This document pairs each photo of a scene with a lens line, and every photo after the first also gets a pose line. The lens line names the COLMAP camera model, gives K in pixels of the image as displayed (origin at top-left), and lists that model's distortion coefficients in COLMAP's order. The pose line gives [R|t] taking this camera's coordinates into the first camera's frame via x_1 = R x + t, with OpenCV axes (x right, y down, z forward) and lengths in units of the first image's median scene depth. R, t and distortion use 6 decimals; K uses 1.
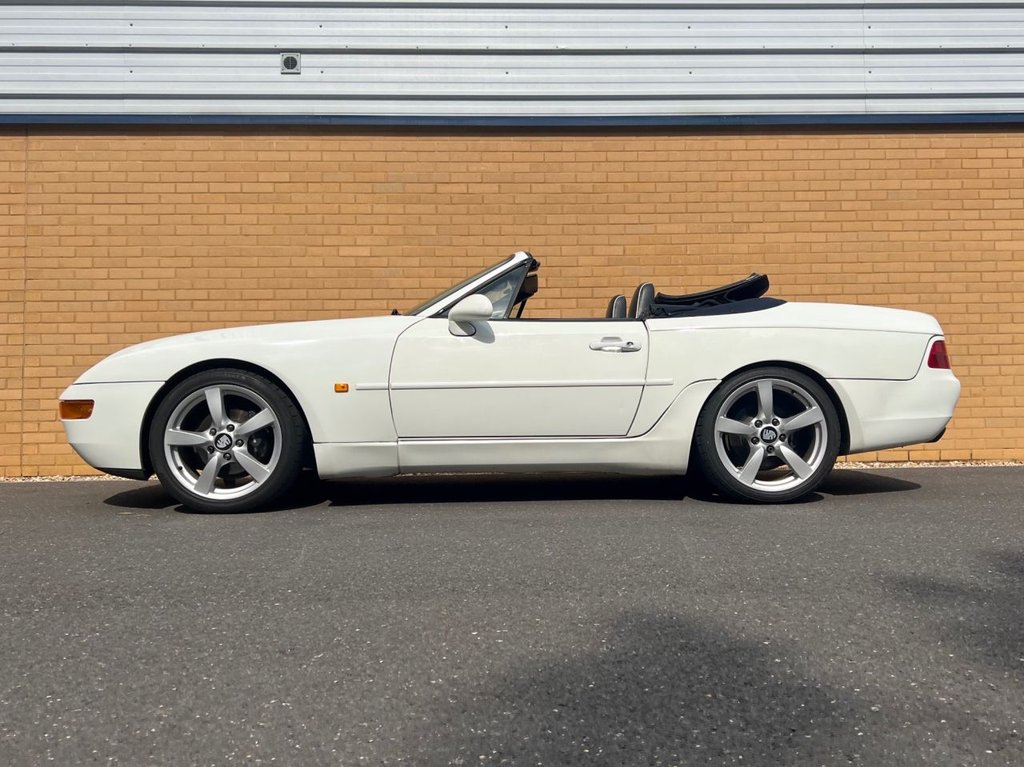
lens RADIAL K [[1147.4, 0, 571.1], [0, 1147.4, 370.5], [0, 0, 1]] dist [0.122044, -0.253487]
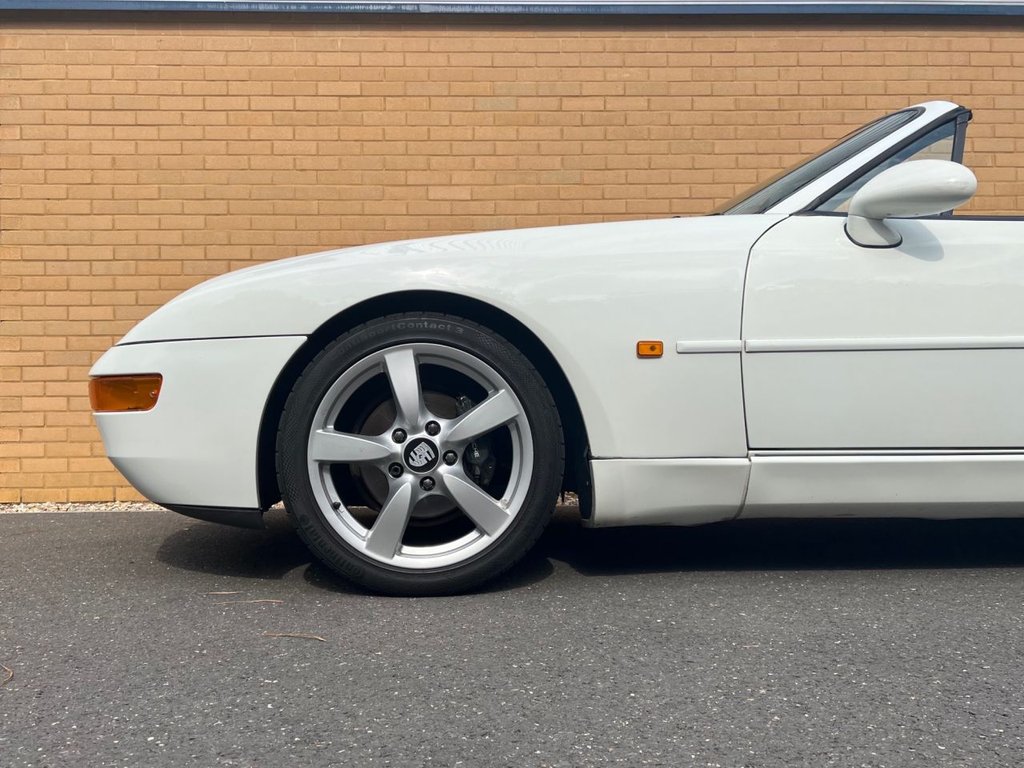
lens RADIAL K [[860.6, 0, 475.2], [0, 860.6, 414.3], [0, 0, 1]] dist [0.044927, -0.048102]
pose [[0.999784, 0.002370, -0.020666, -0.160425], [-0.001548, 0.999212, 0.039664, 0.013603], [0.020743, -0.039624, 0.998999, 0.457353]]
